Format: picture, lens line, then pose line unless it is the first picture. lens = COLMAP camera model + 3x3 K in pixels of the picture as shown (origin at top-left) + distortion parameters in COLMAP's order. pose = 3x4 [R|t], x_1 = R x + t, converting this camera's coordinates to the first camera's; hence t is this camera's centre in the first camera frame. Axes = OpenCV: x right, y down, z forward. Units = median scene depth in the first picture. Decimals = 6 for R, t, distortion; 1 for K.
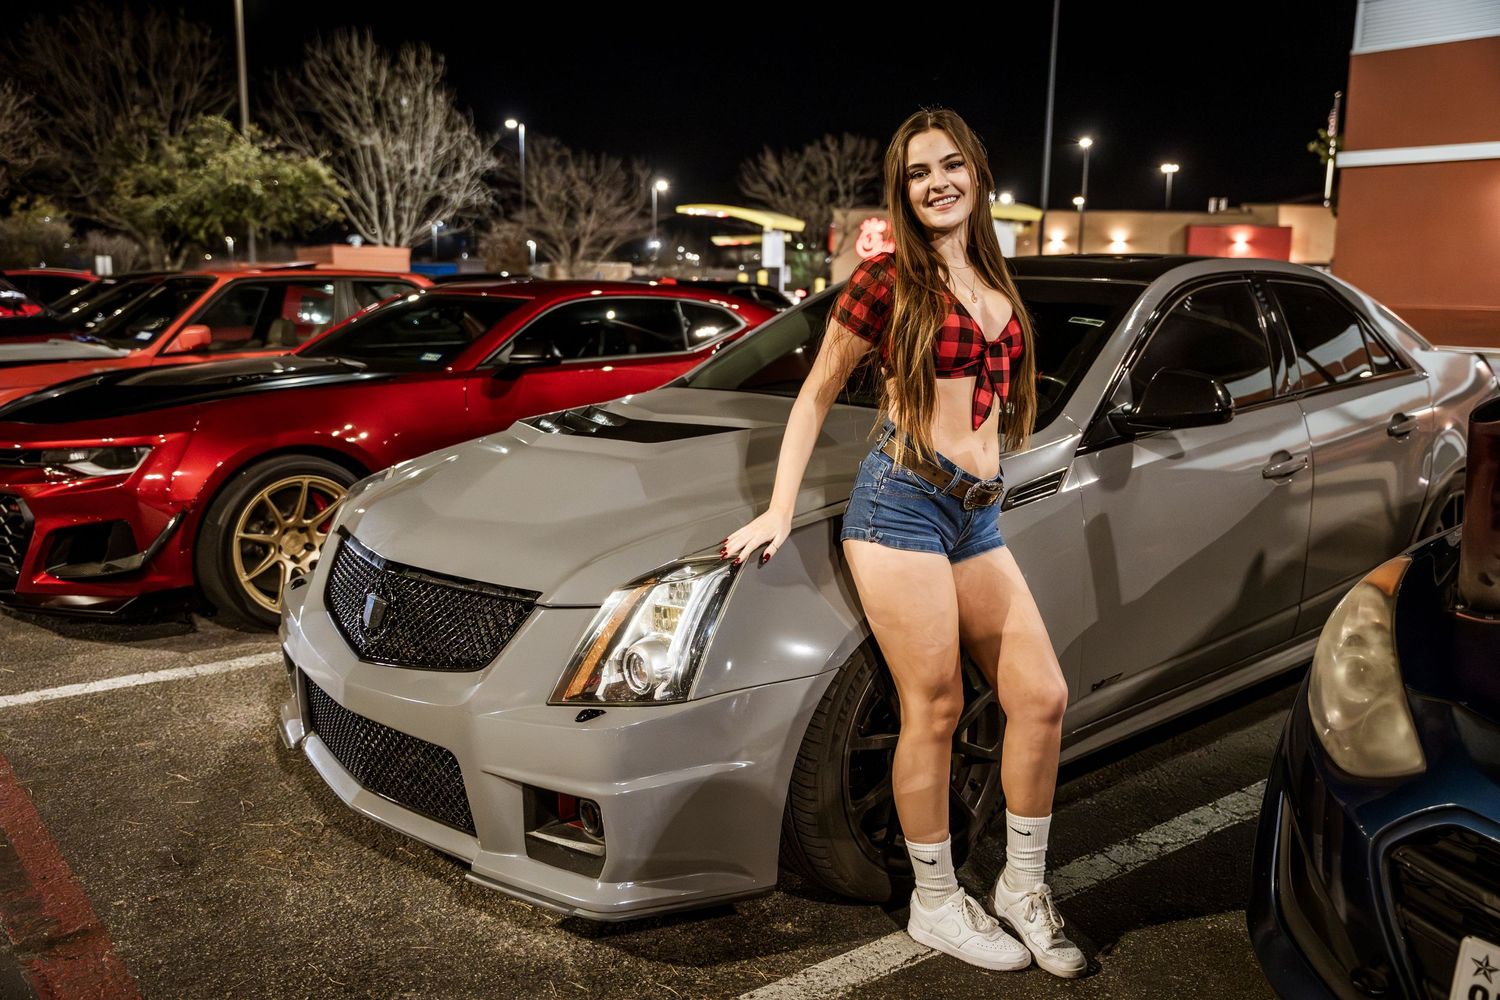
lens RADIAL K [[1293.7, 0, 746.9], [0, 1293.7, 507.5], [0, 0, 1]] dist [0.001480, 0.006778]
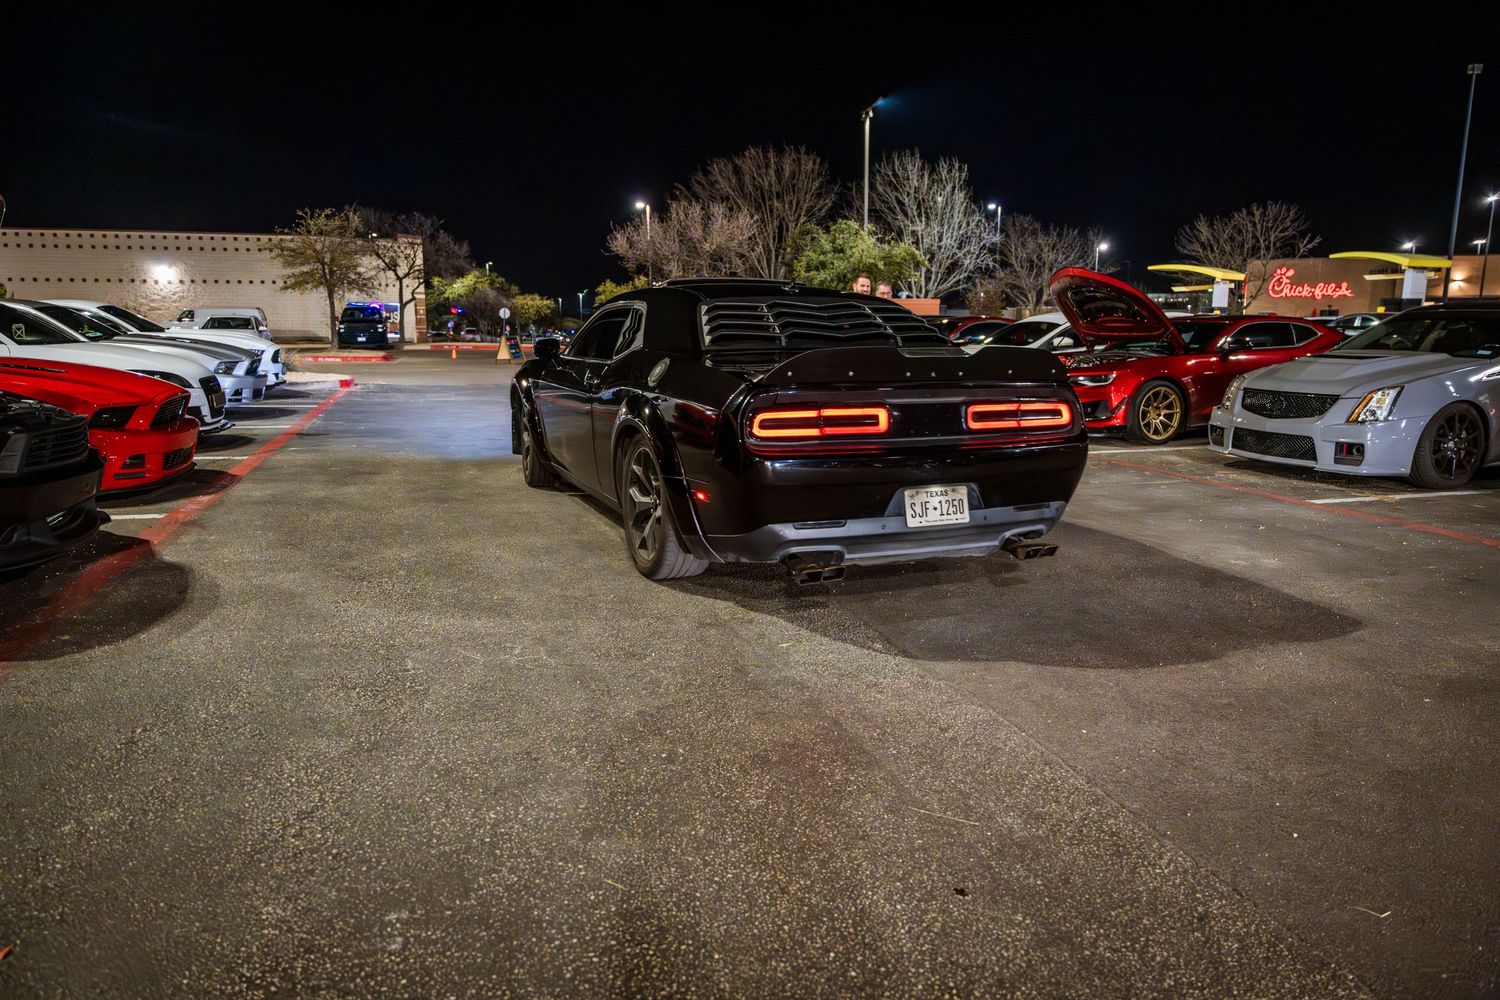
lens RADIAL K [[1023.4, 0, 747.5], [0, 1023.4, 497.9], [0, 0, 1]] dist [-0.001338, -0.004017]
pose [[0.934623, 0.046012, -0.352650, -0.057960], [-0.047236, 0.998871, 0.005138, 0.035240], [0.352488, 0.011856, 0.935741, -0.195493]]
